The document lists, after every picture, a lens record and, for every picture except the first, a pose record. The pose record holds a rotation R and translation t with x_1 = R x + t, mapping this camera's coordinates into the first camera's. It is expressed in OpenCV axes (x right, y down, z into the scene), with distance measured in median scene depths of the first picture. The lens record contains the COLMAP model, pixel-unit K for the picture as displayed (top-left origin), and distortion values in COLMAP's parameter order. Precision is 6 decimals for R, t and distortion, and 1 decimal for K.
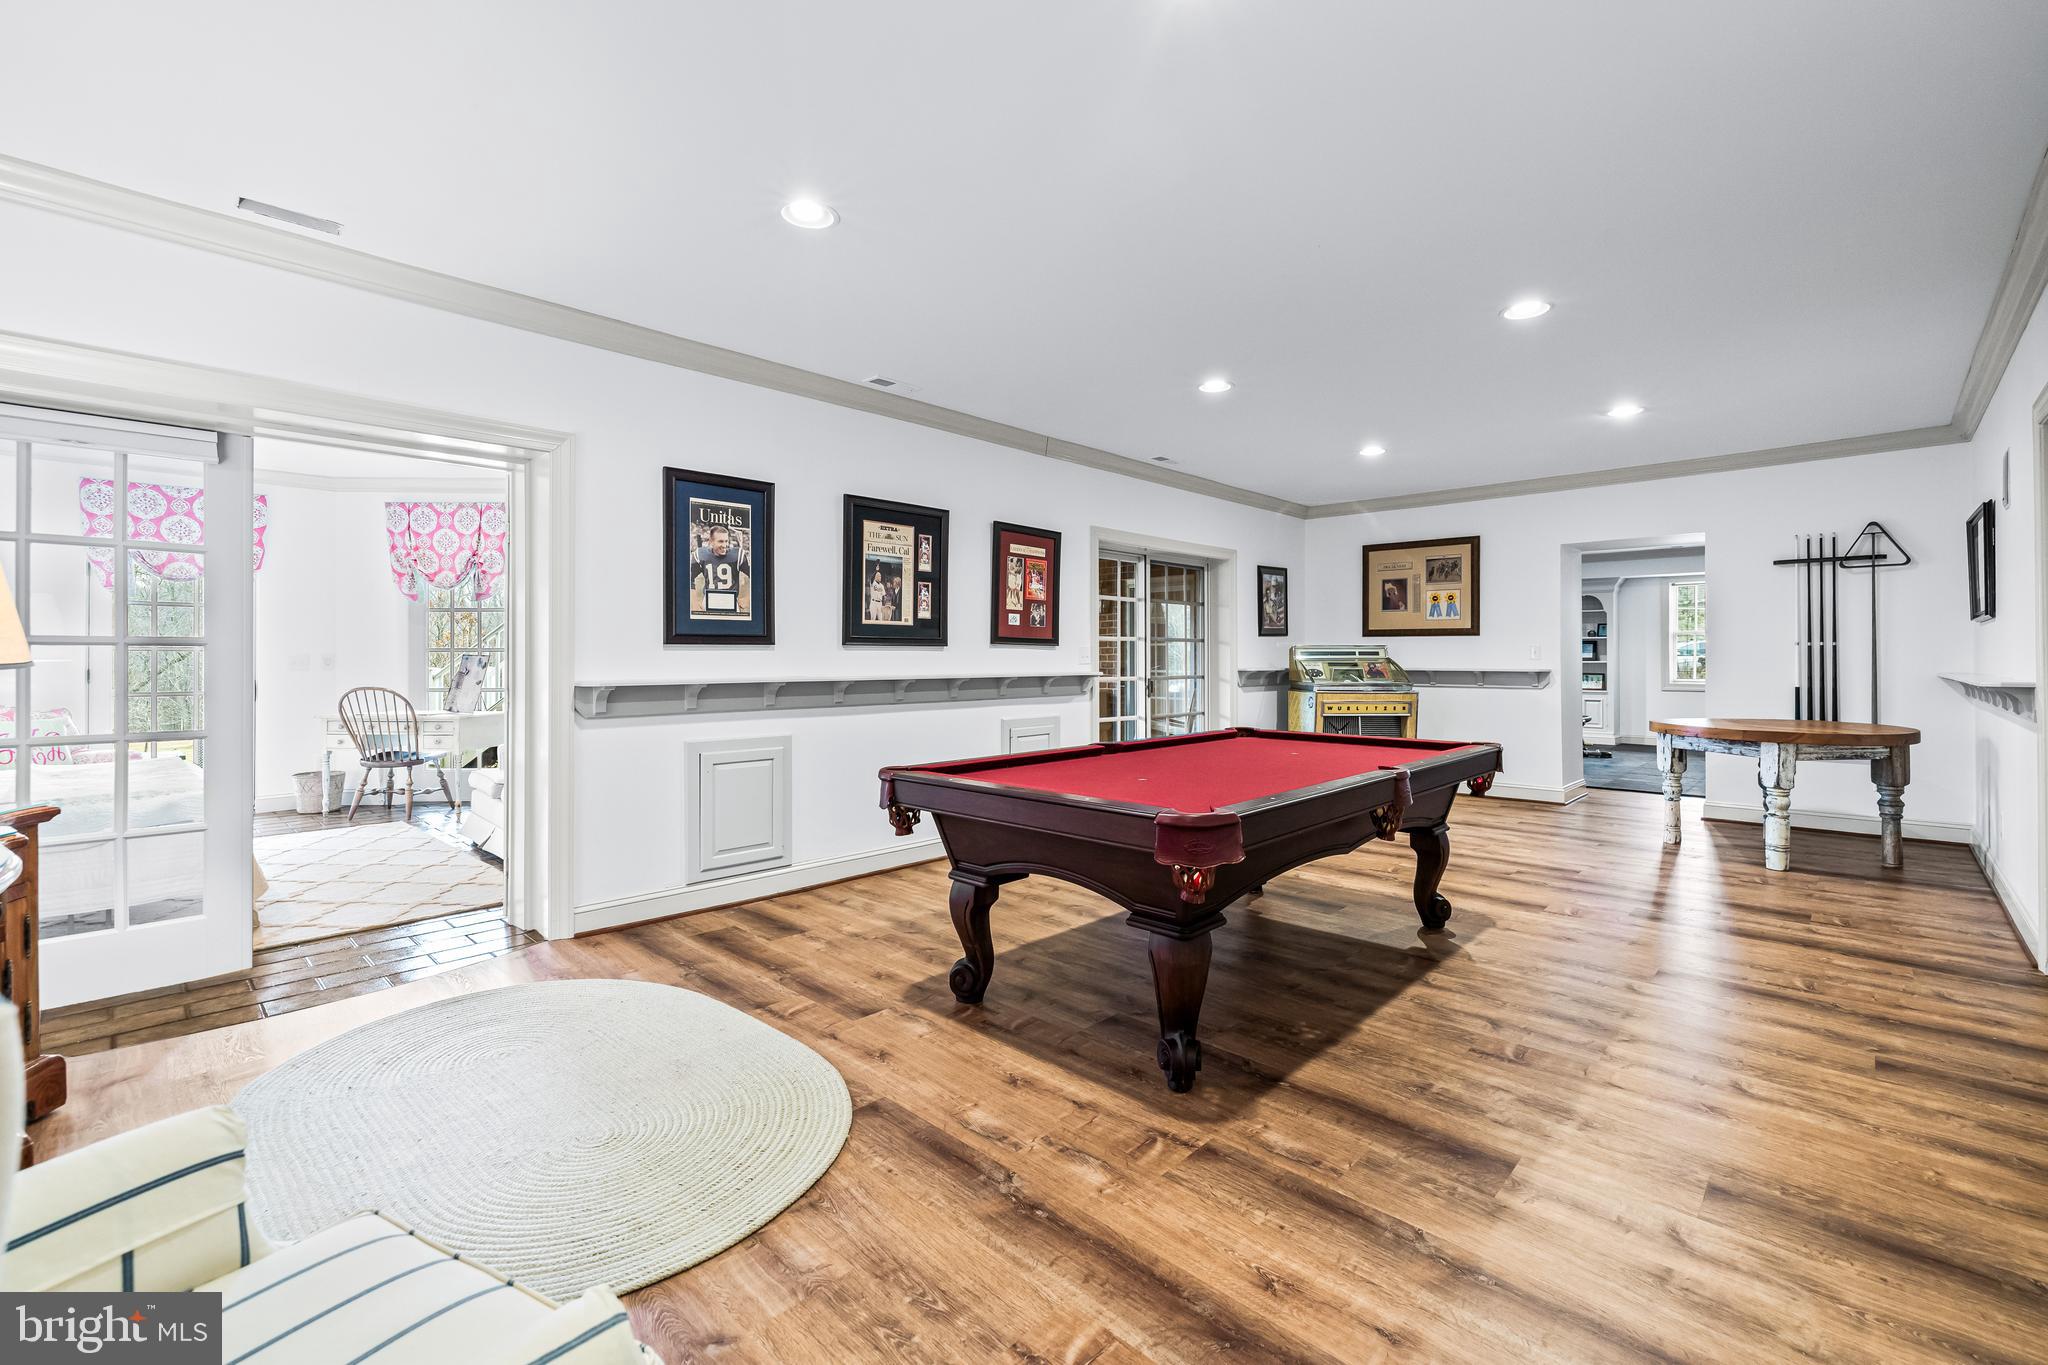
lens RADIAL K [[868.0, 0, 1034.0], [0, 868.0, 663.4], [0, 0, 1]] dist [-0.000223, 0.000155]
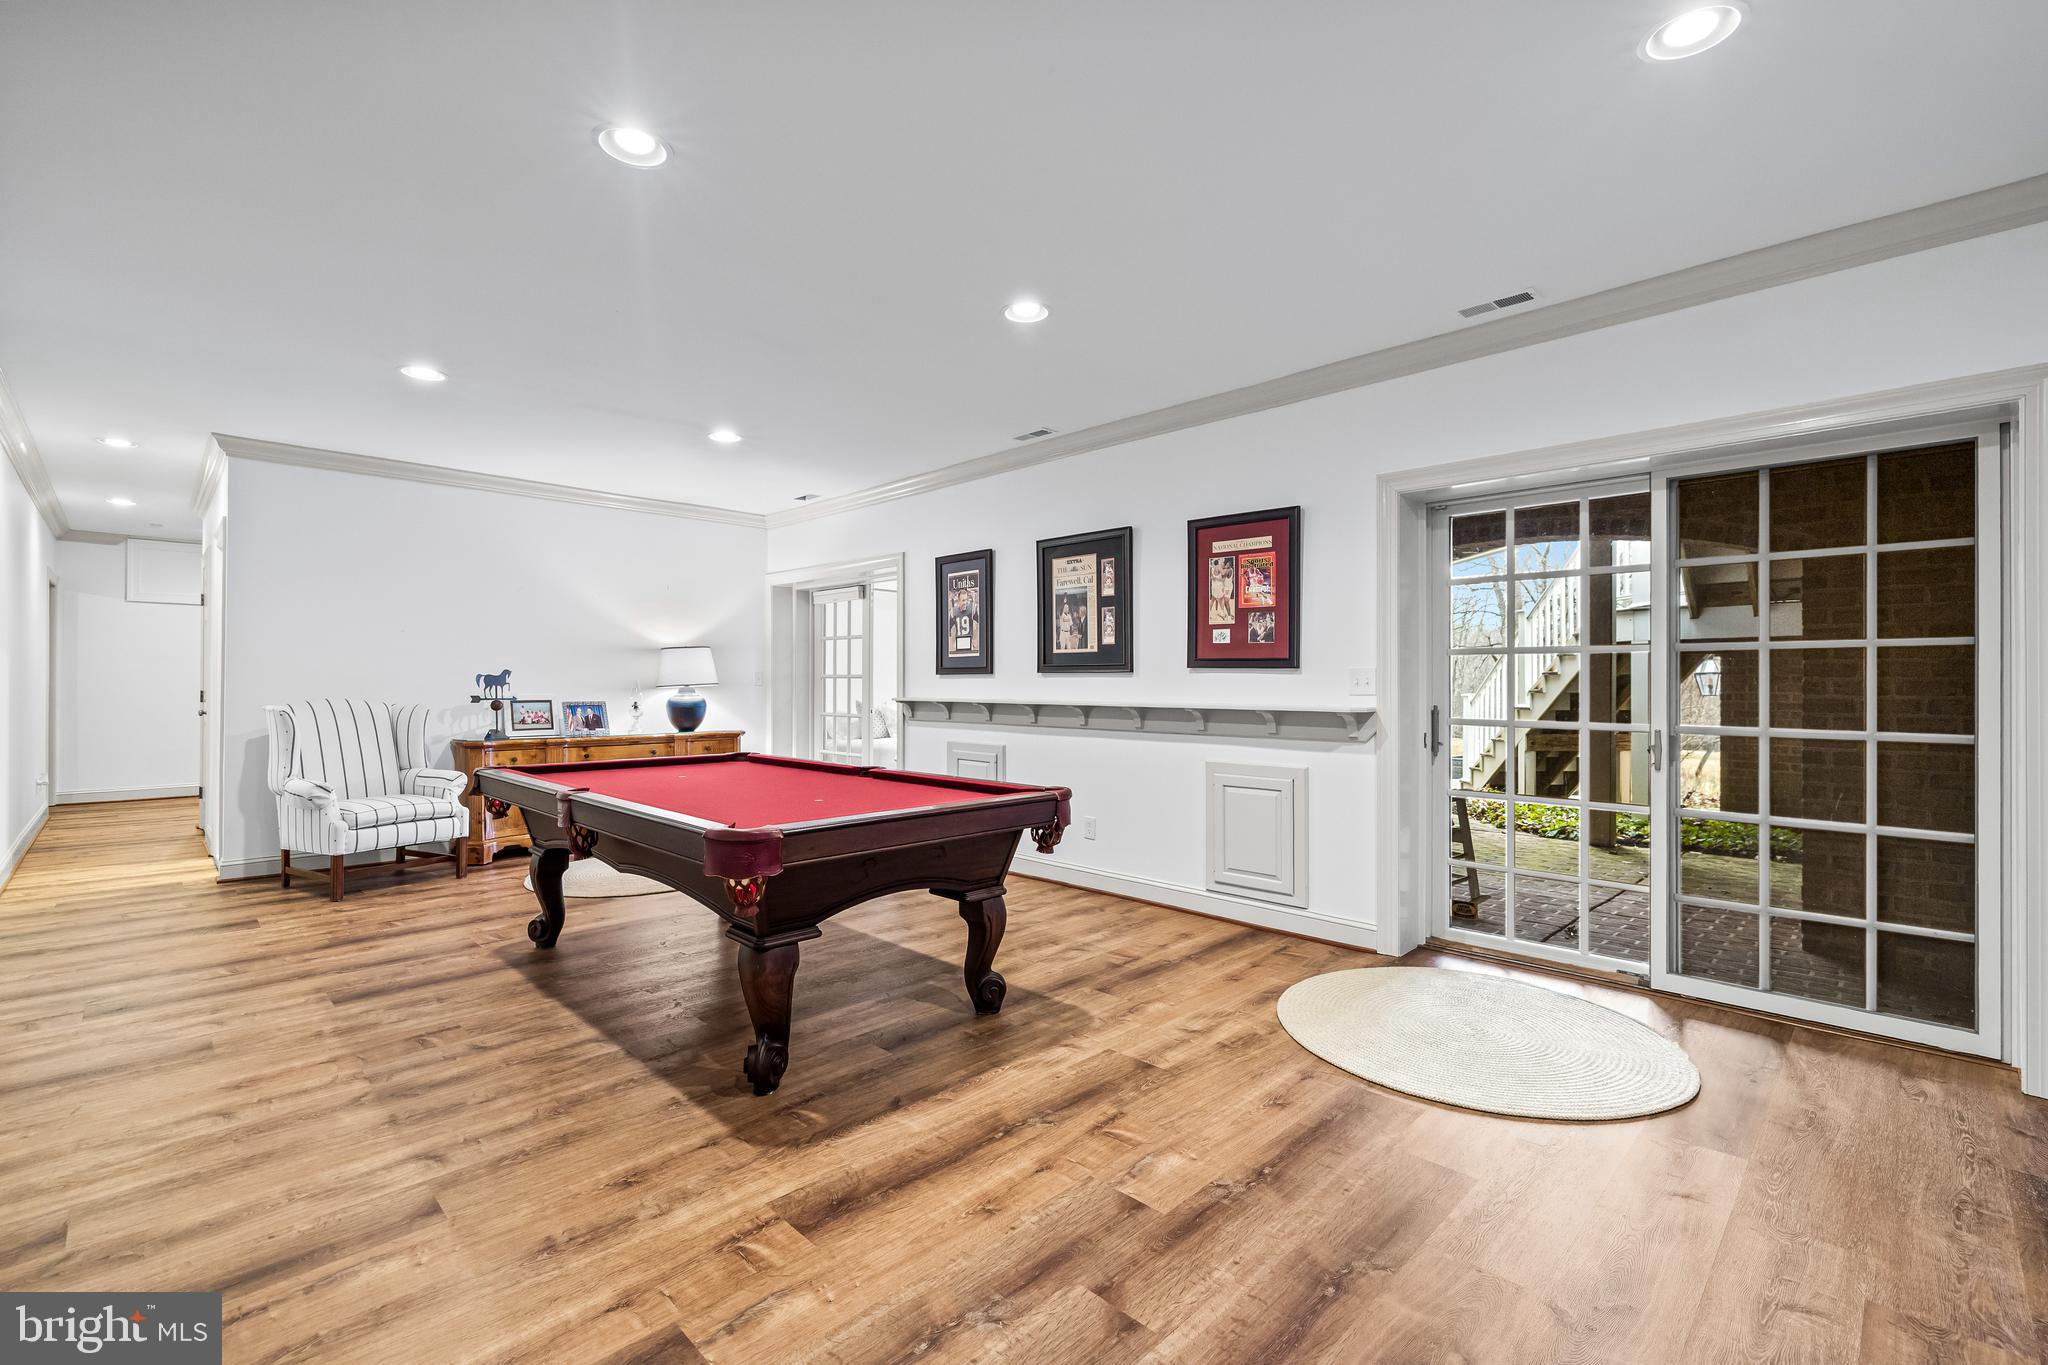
lens RADIAL K [[875.7, 0, 1024.0], [0, 875.7, 682.5], [0, 0, 1]] dist [-0.003351, -0.000255]
pose [[-0.016347, -0.003248, -0.999861, 0.905777], [-0.011146, 0.999933, -0.003066, -0.004791], [0.999804, 0.011095, -0.016382, 0.971065]]
